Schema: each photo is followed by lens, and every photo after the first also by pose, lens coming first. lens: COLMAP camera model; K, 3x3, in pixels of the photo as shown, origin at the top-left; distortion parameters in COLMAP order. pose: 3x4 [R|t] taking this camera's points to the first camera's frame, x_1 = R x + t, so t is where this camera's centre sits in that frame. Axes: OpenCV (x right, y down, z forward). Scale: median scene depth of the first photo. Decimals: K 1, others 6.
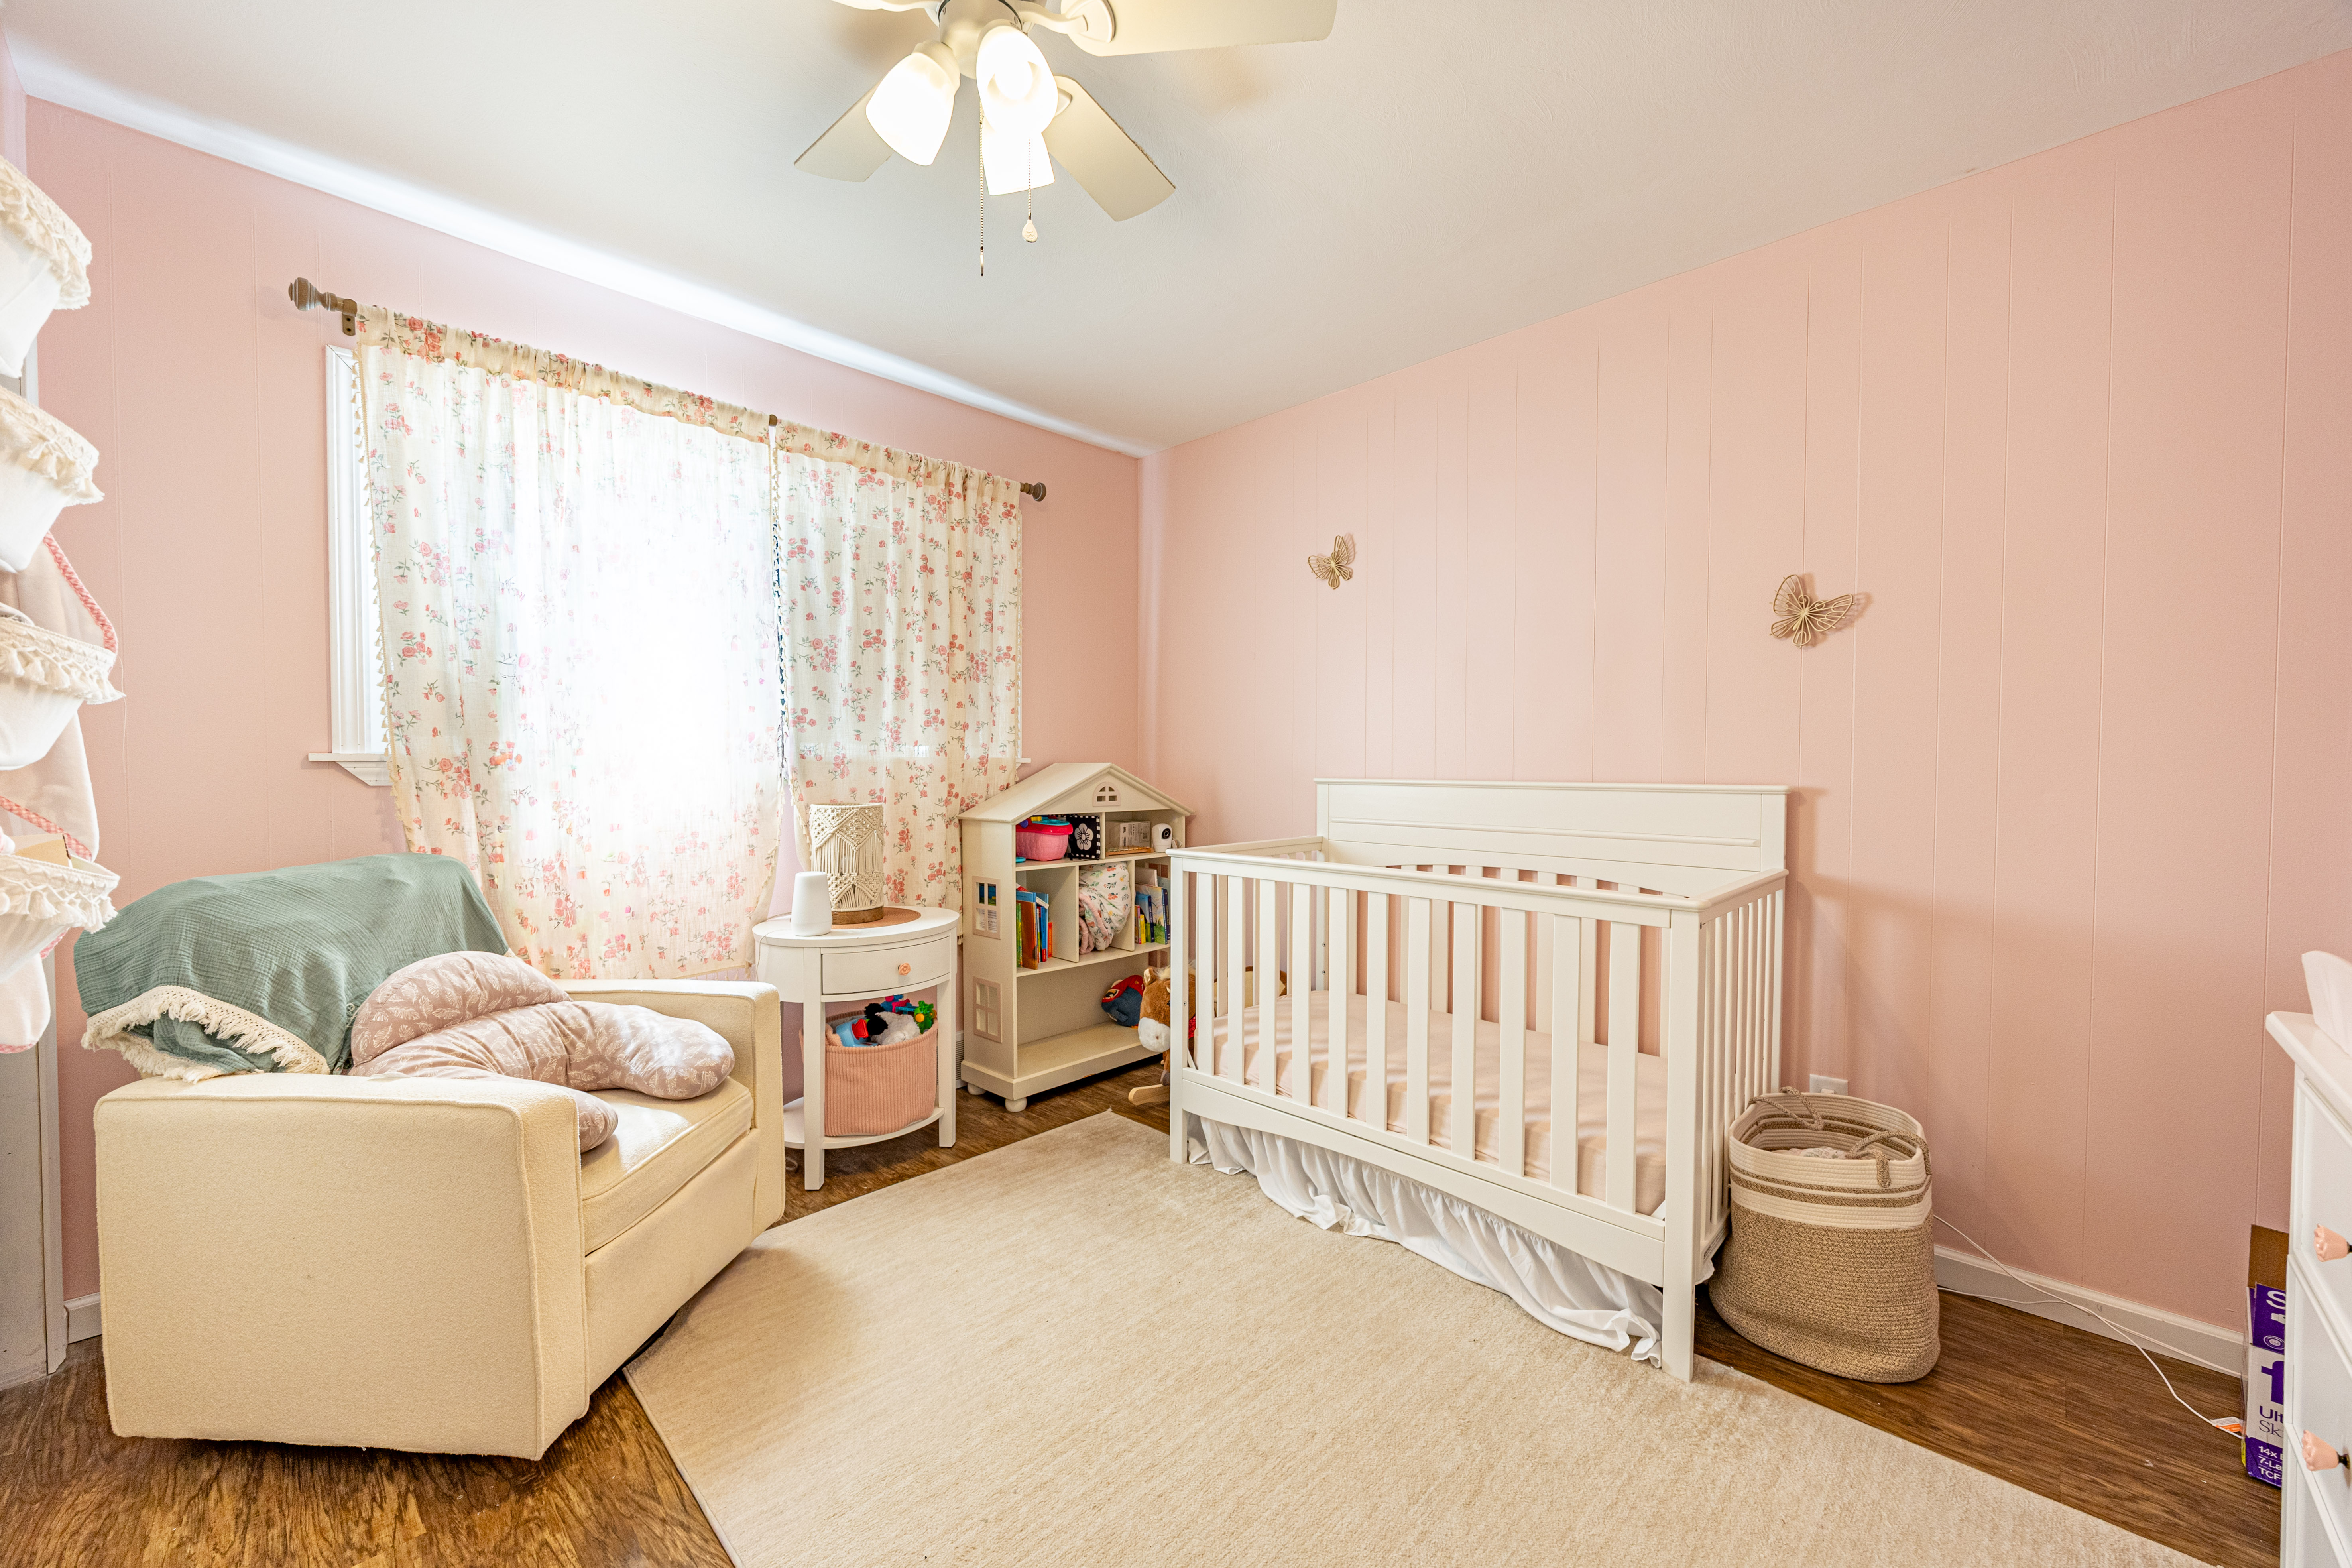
lens RADIAL K [[909.3, 0, 1181.0], [0, 909.3, 786.4], [0, 0, 1]] dist [-0.001543, 0.000042]
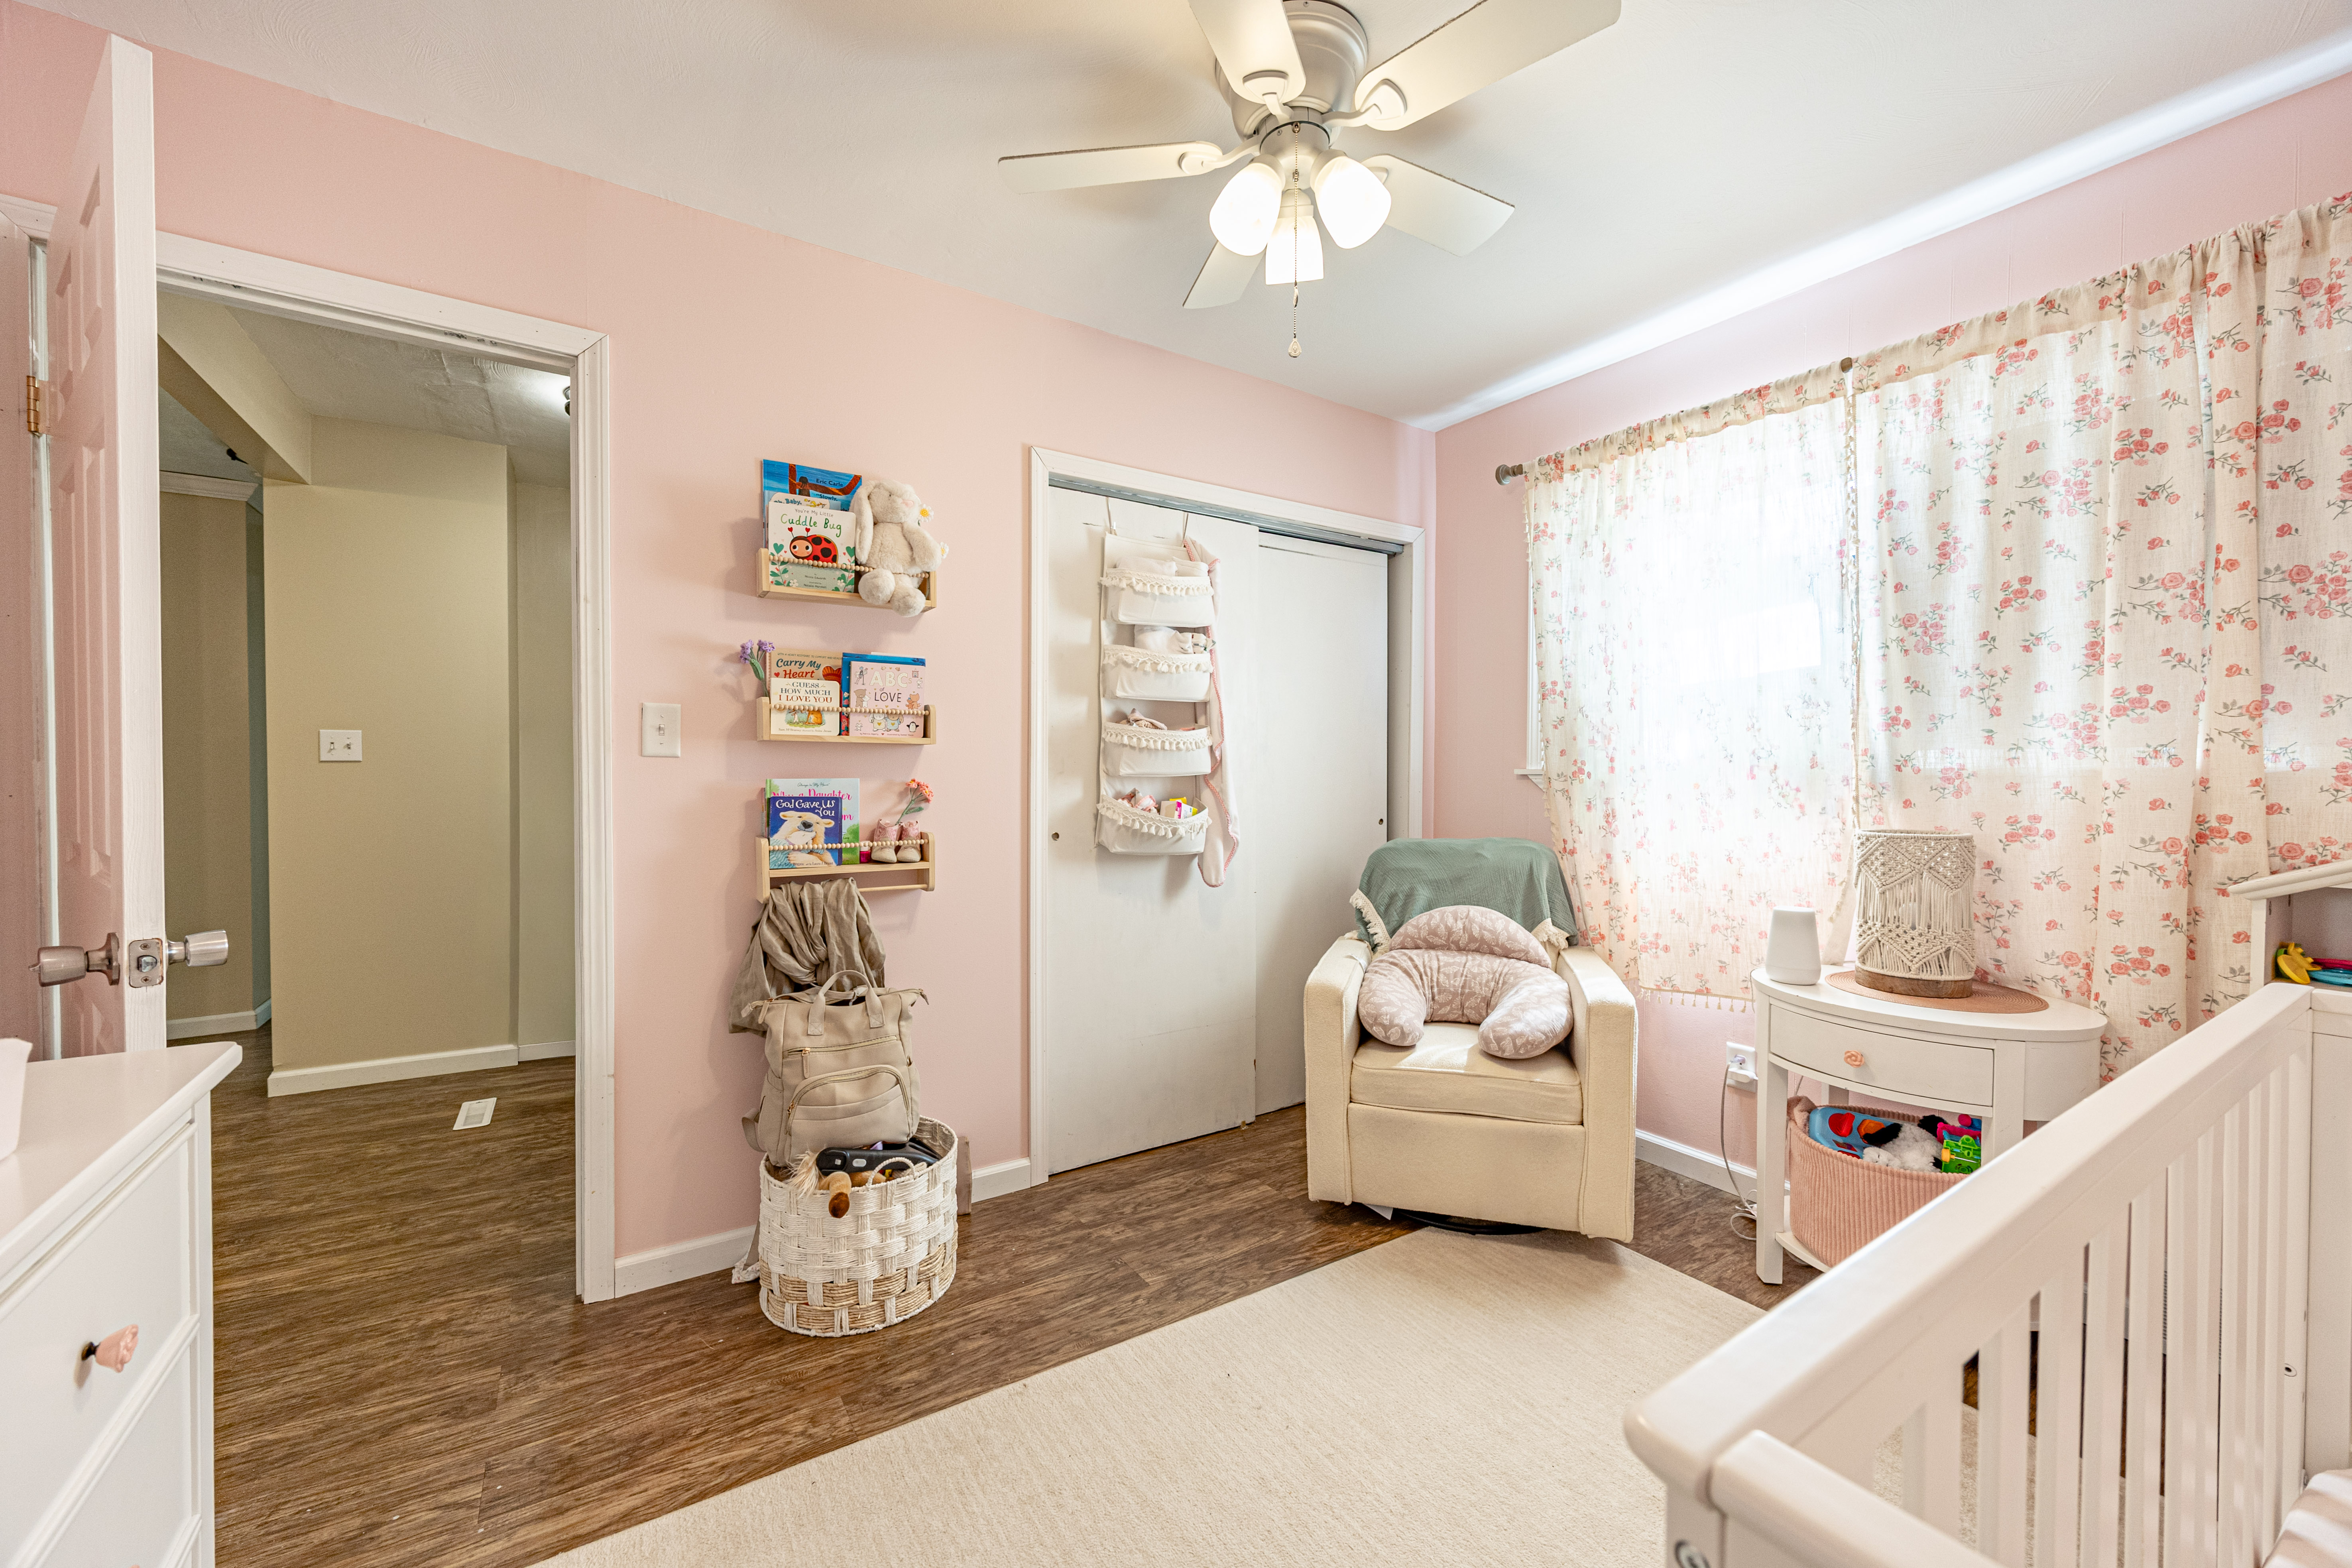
lens RADIAL K [[909.3, 0, 1177.0], [0, 909.3, 777.0], [0, 0, 1]] dist [-0.001543, 0.000042]
pose [[-0.230361, 0.003621, -0.973099, 0.478927], [-0.030180, 0.999485, 0.010864, -0.015431], [0.972637, 0.031871, -0.230133, 0.579542]]
